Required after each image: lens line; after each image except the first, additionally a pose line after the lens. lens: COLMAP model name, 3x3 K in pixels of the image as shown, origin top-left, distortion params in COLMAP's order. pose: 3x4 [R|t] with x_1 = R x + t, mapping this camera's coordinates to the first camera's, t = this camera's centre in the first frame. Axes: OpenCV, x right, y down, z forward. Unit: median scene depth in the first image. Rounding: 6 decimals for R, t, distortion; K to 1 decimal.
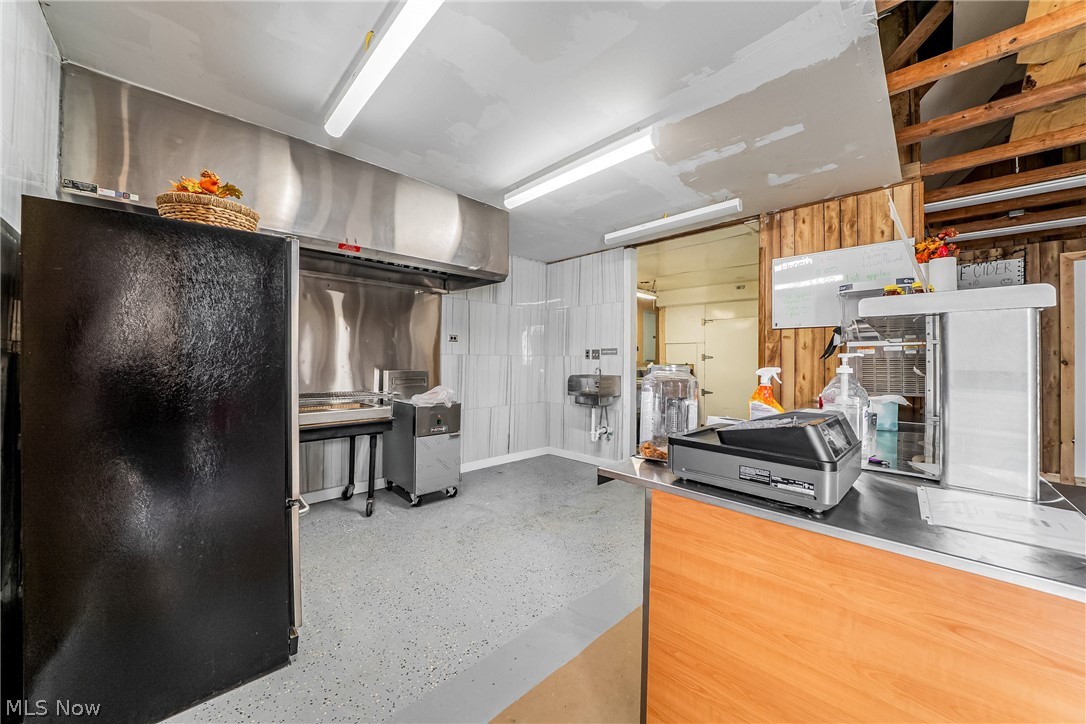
lens RADIAL K [[377.6, 0, 544.1], [0, 377.6, 359.0], [0, 0, 1]] dist [-0.021518, 0.001503]
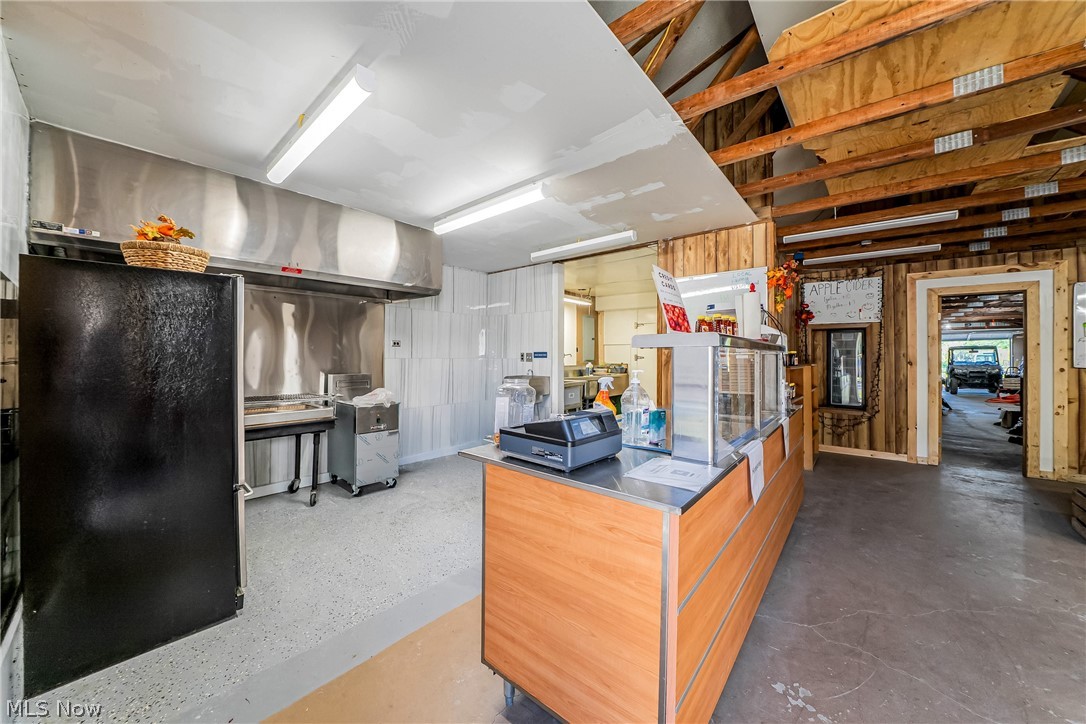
lens RADIAL K [[377.6, 0, 542.7], [0, 377.6, 353.9], [0, 0, 1]] dist [-0.021518, 0.001503]
pose [[0.996264, -0.003164, 0.086300, 0.165984], [0.003405, 0.999991, -0.002642, -0.039877], [-0.086291, 0.002926, 0.996266, -0.234118]]
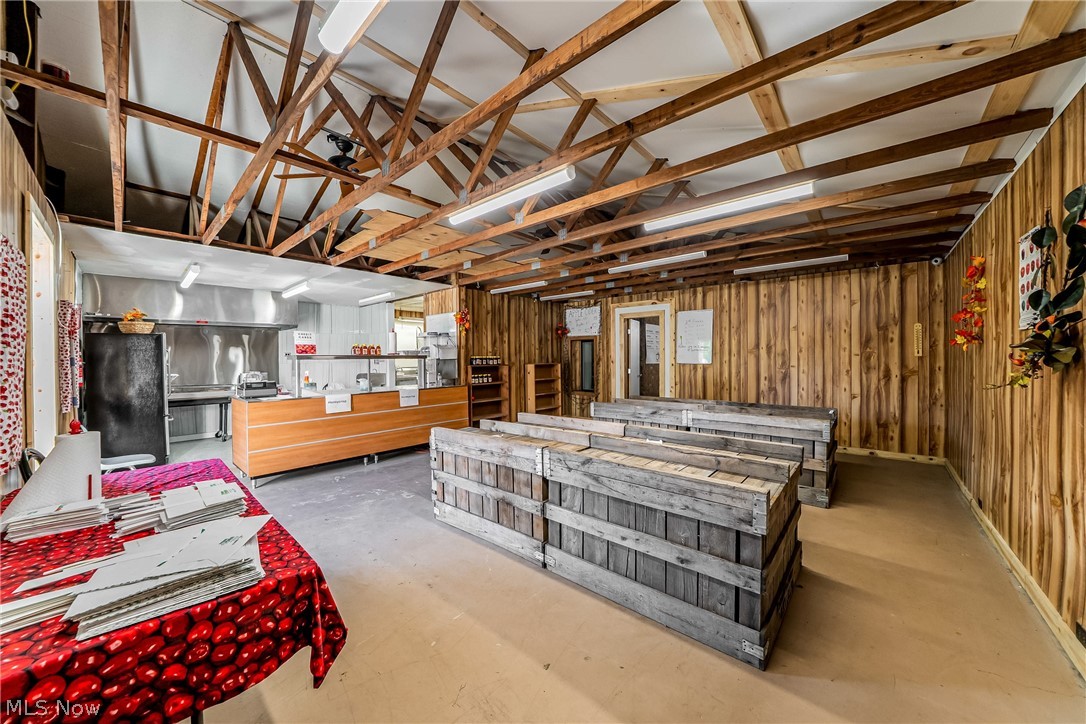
lens RADIAL K [[377.6, 0, 545.5], [0, 377.6, 360.5], [0, 0, 1]] dist [-0.021518, 0.001503]
pose [[0.997308, -0.020074, 0.070522, 1.665206], [0.019454, 0.999766, 0.009465, -0.039063], [-0.070695, -0.008068, 0.997465, -1.686691]]
